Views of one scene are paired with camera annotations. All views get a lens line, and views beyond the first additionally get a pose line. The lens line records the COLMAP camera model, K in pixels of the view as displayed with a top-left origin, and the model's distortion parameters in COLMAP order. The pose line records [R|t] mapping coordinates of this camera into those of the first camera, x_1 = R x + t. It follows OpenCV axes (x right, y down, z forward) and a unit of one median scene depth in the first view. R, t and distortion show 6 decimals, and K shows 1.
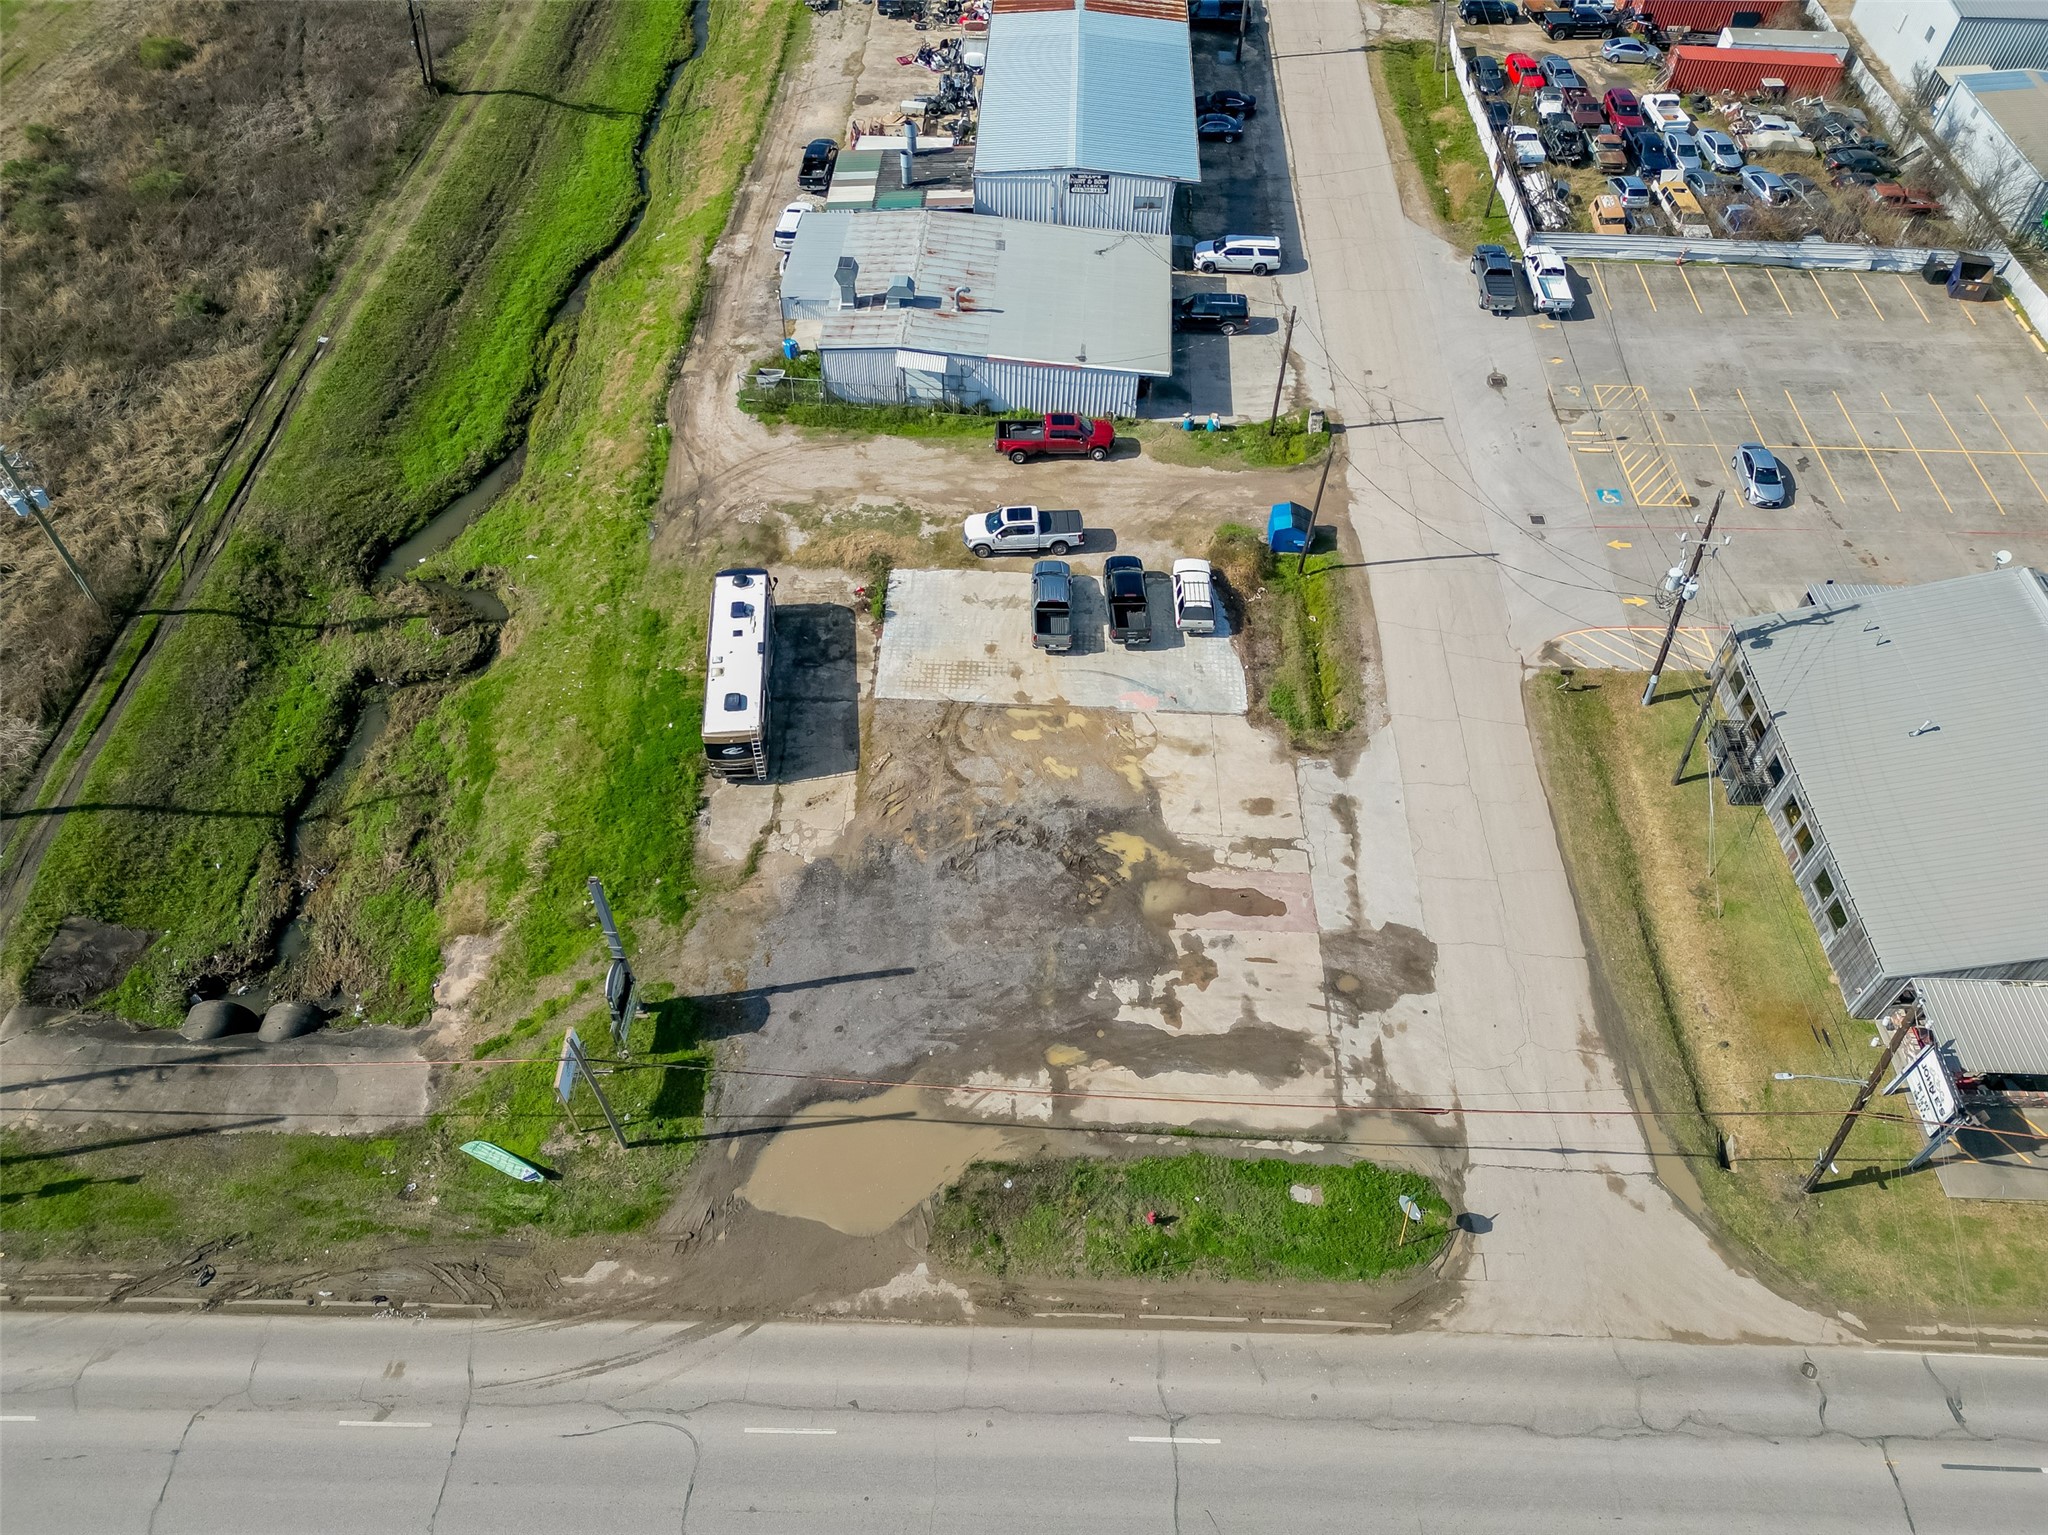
lens RADIAL K [[1416.9, 0, 1024.7], [0, 1416.9, 767.9], [0, 0, 1]] dist [0.101984, -0.112191]
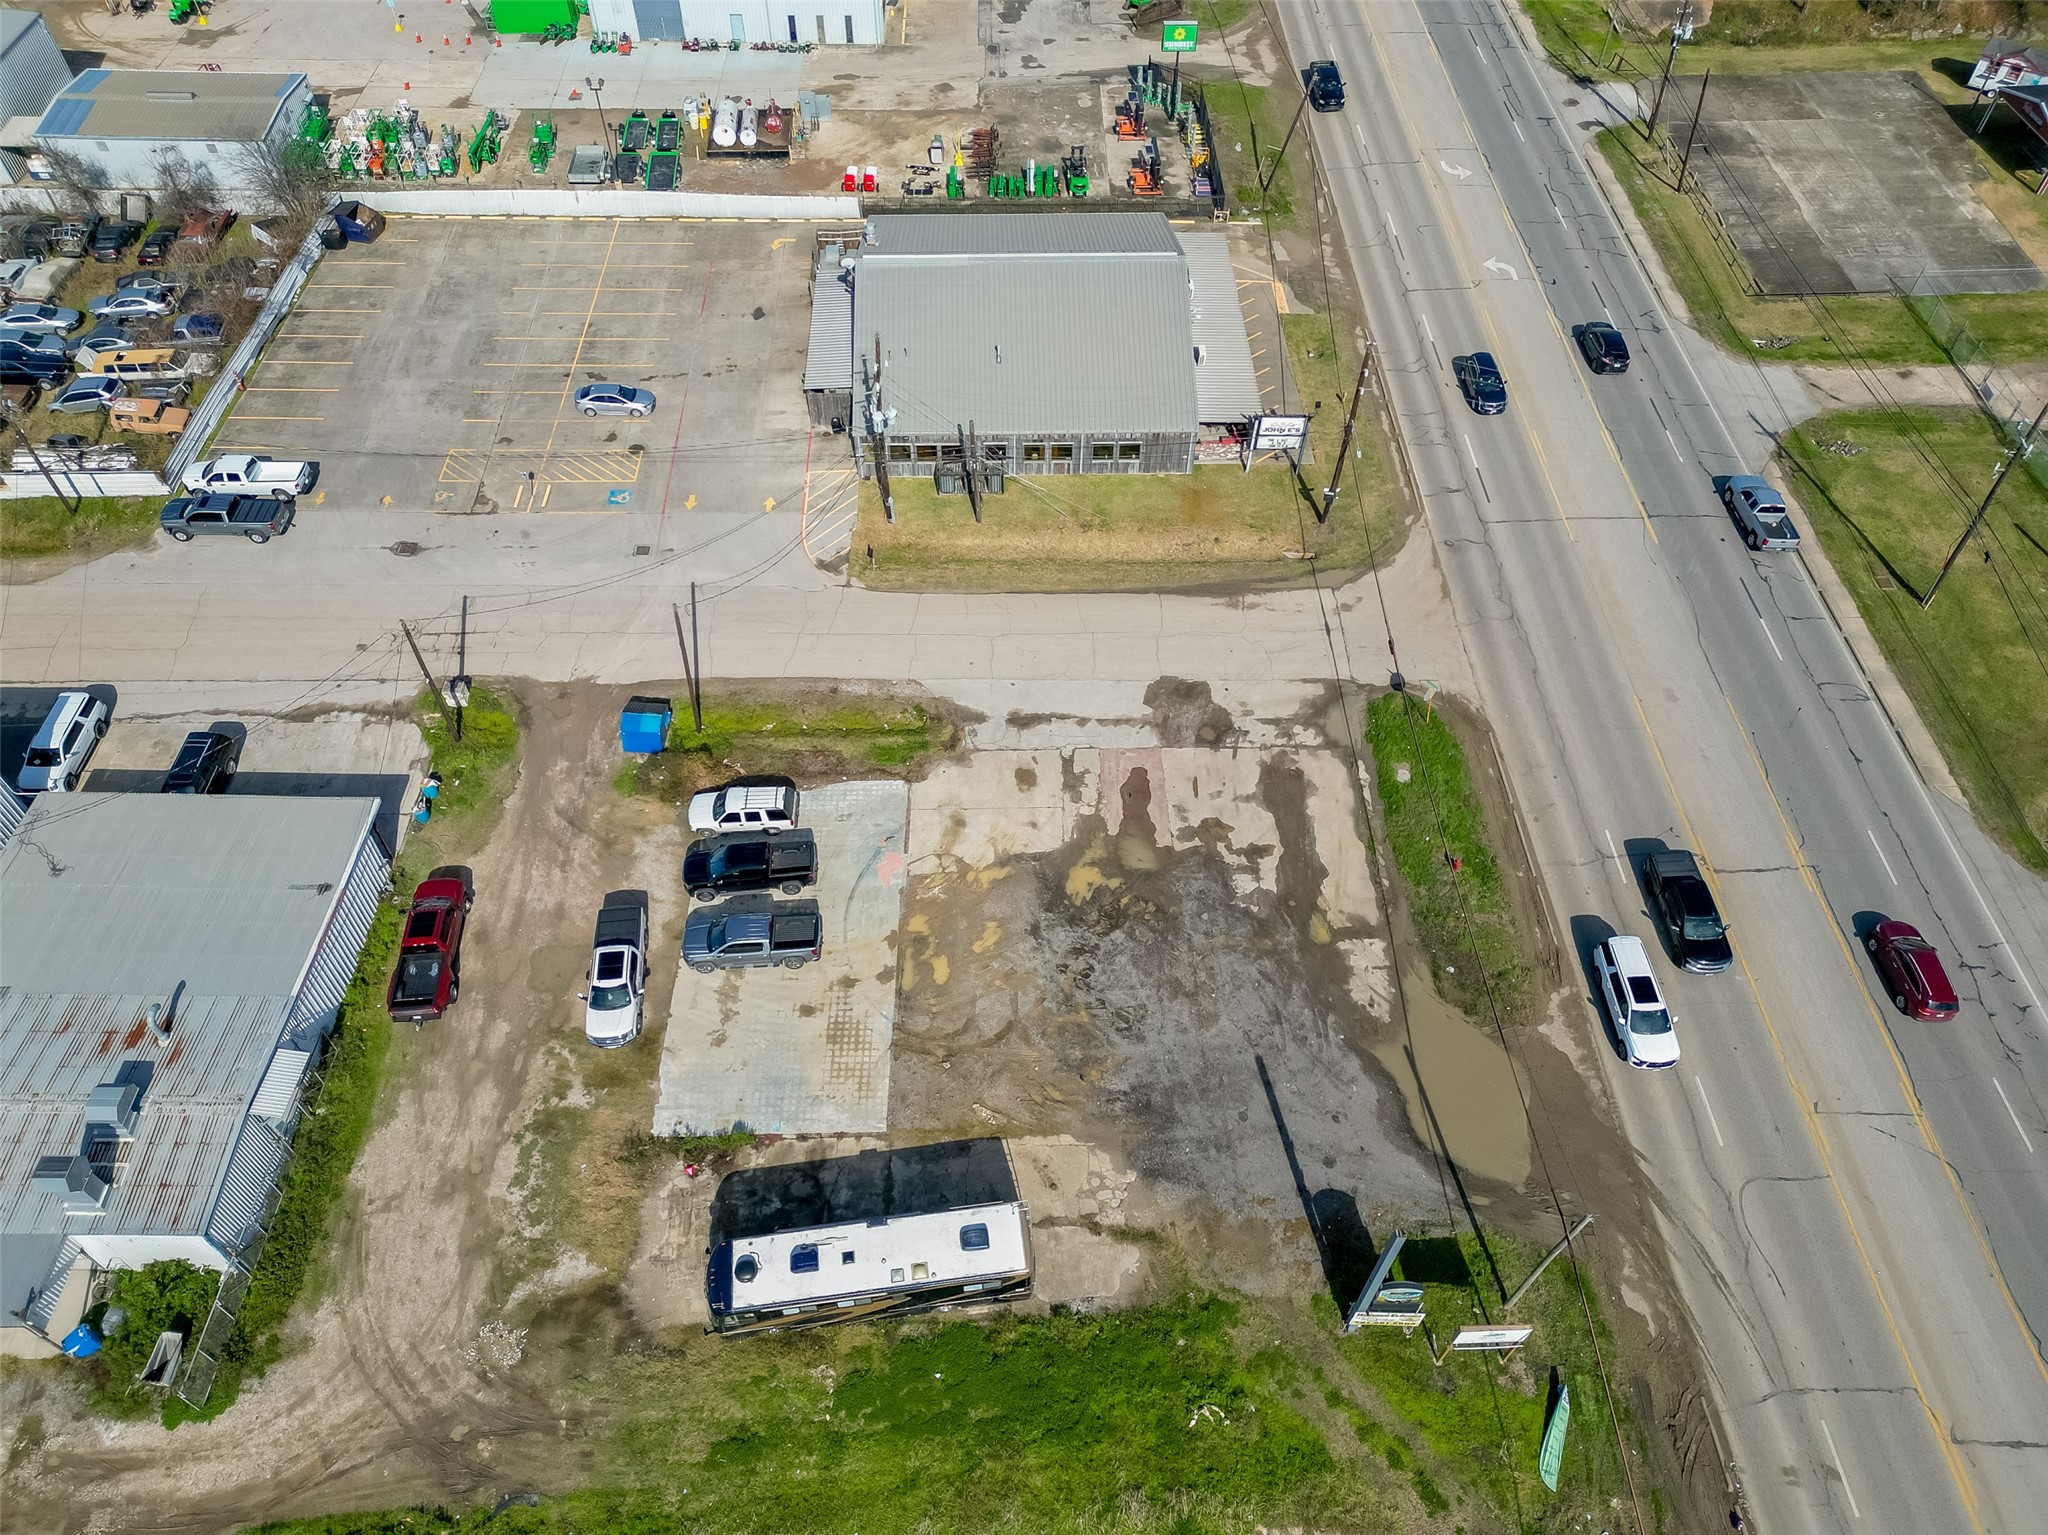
lens RADIAL K [[1434.0, 0, 1023.6], [0, 1434.0, 755.5], [0, 0, 1]] dist [0.098109, -0.101227]
pose [[-0.045420, -0.775729, 0.629429, -0.472139], [0.756114, 0.385085, 0.529152, -0.521055], [-0.652862, 0.499954, 0.569049, 0.359888]]
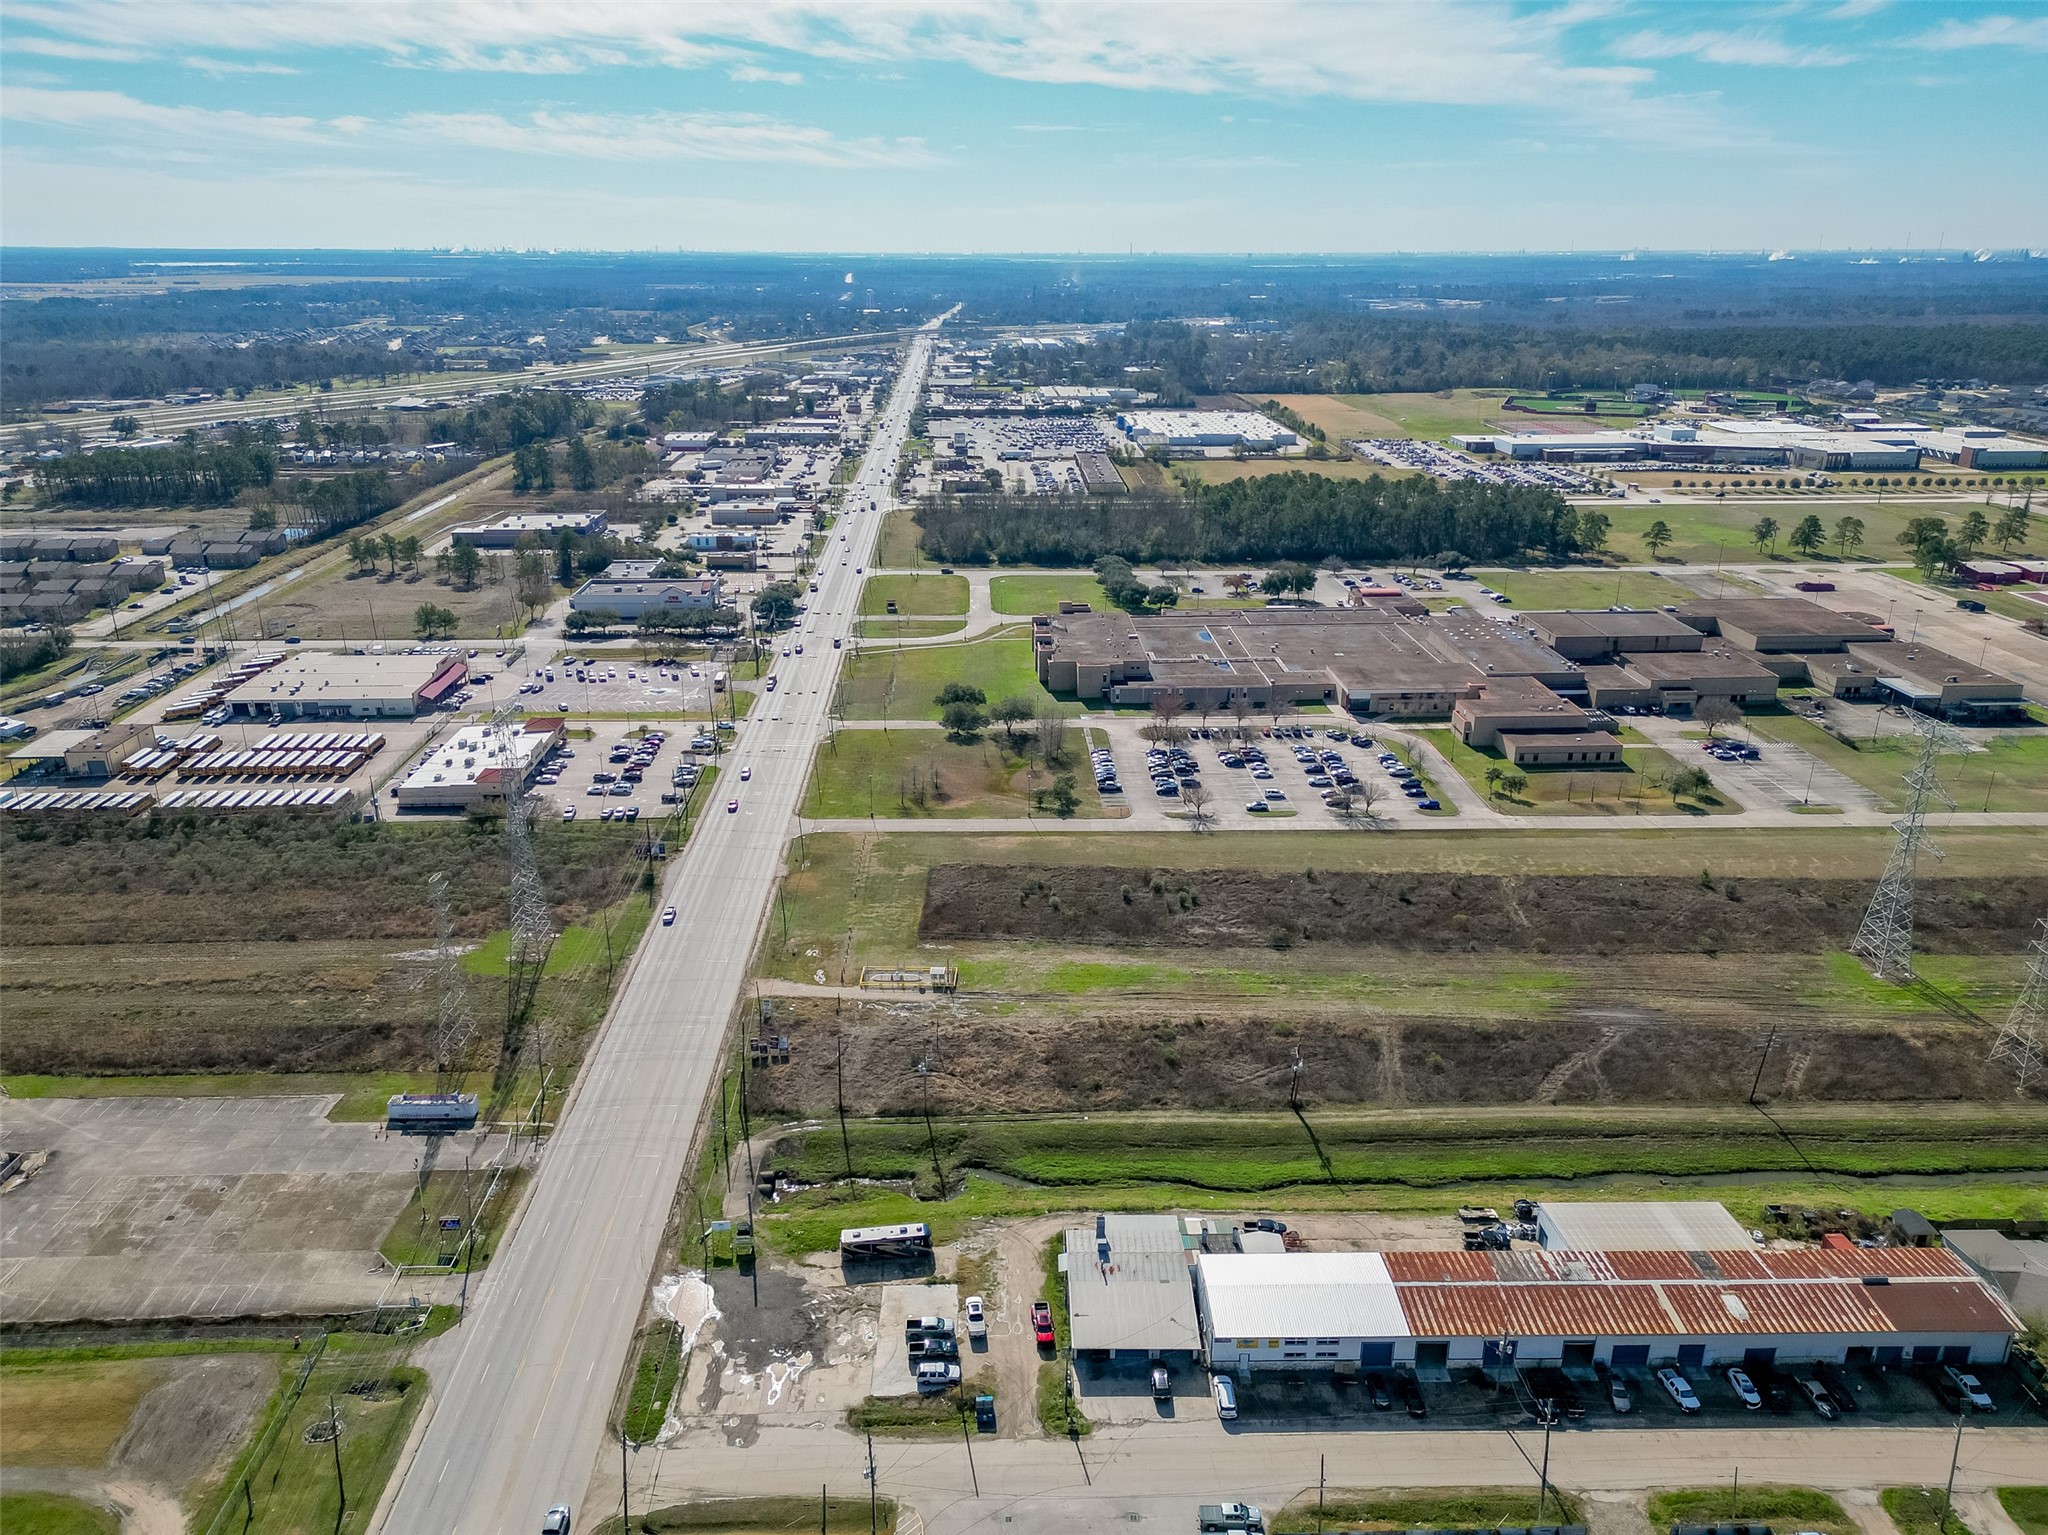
lens RADIAL K [[1421.7, 0, 1024.0], [0, 1421.7, 767.5], [0, 0, 1]] dist [0.070886, -0.057733]
pose [[0.060809, 0.326878, -0.943108, 2.083457], [-0.760614, 0.627016, 0.168279, -1.287018], [0.646350, 0.707108, 0.286756, -0.257649]]
